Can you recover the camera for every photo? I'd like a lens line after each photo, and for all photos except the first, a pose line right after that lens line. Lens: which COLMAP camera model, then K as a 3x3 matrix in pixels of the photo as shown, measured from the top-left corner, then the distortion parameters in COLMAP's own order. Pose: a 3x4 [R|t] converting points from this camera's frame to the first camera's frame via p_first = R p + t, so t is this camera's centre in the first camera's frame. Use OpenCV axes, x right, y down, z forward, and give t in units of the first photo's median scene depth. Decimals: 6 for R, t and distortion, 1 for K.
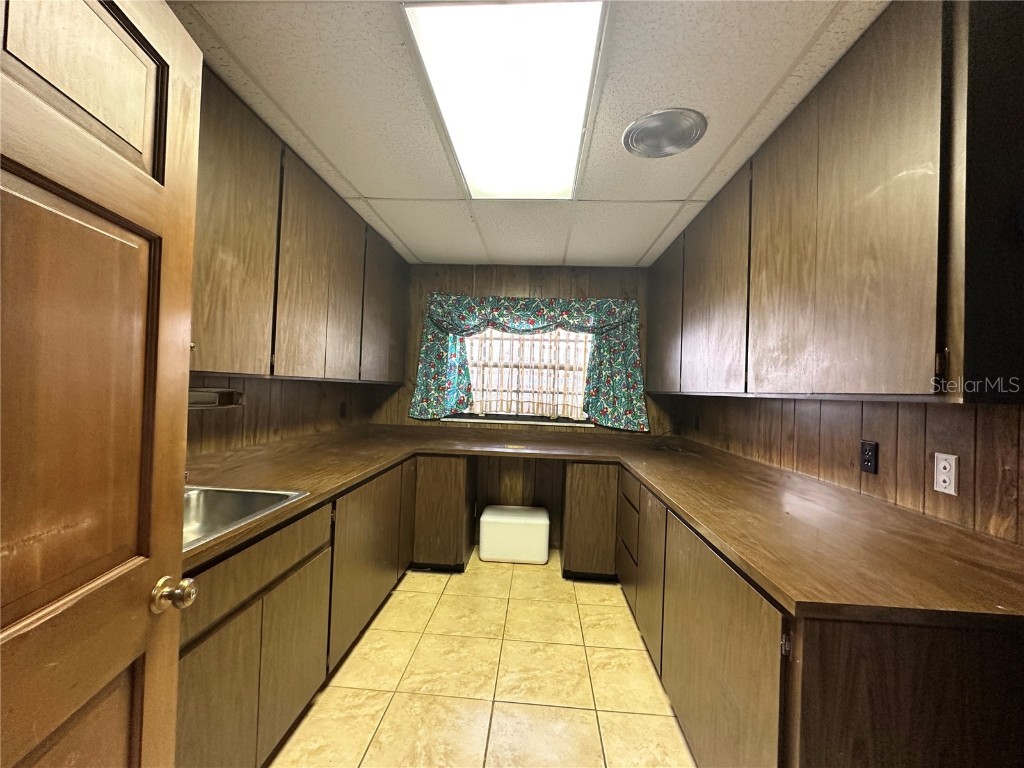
lens RADIAL K [[408.7, 0, 509.2], [0, 408.7, 383.1], [0, 0, 1]] dist [-0.006809, 0.001948]
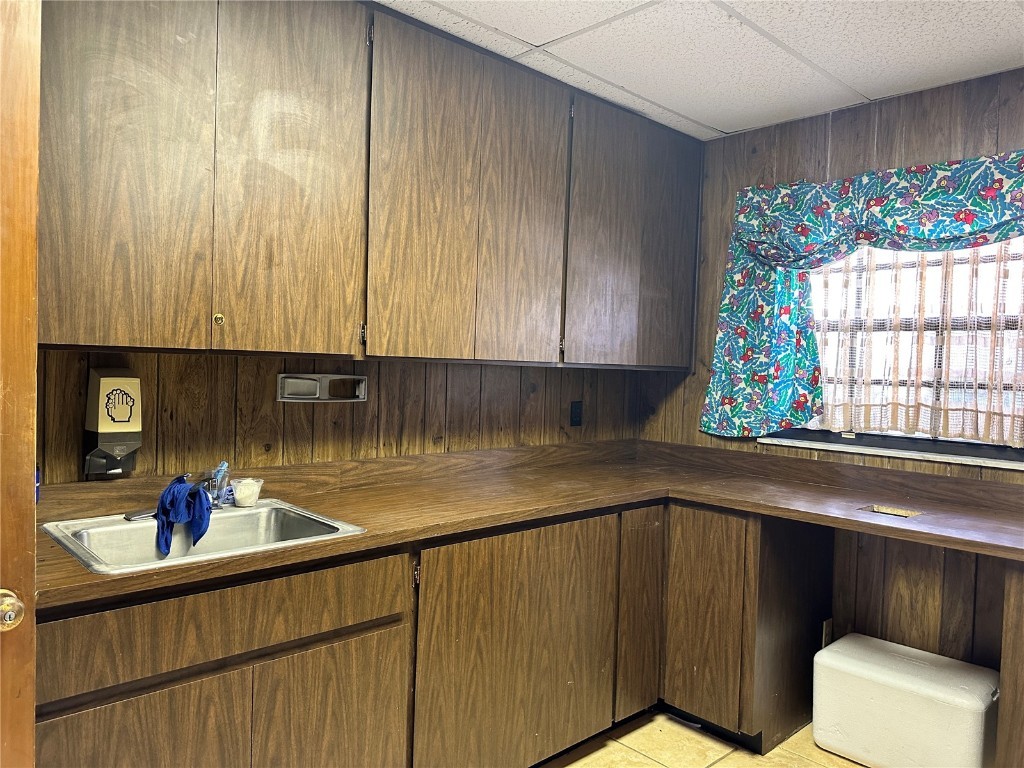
lens RADIAL K [[723.9, 0, 513.4], [0, 723.9, 384.2], [0, 0, 1]] dist [0.039964, -0.016744]
pose [[0.734168, 0.006526, -0.678937, 0.220944], [0.003805, 0.999899, 0.013725, 0.007420], [0.678957, -0.012660, 0.734068, 0.139562]]
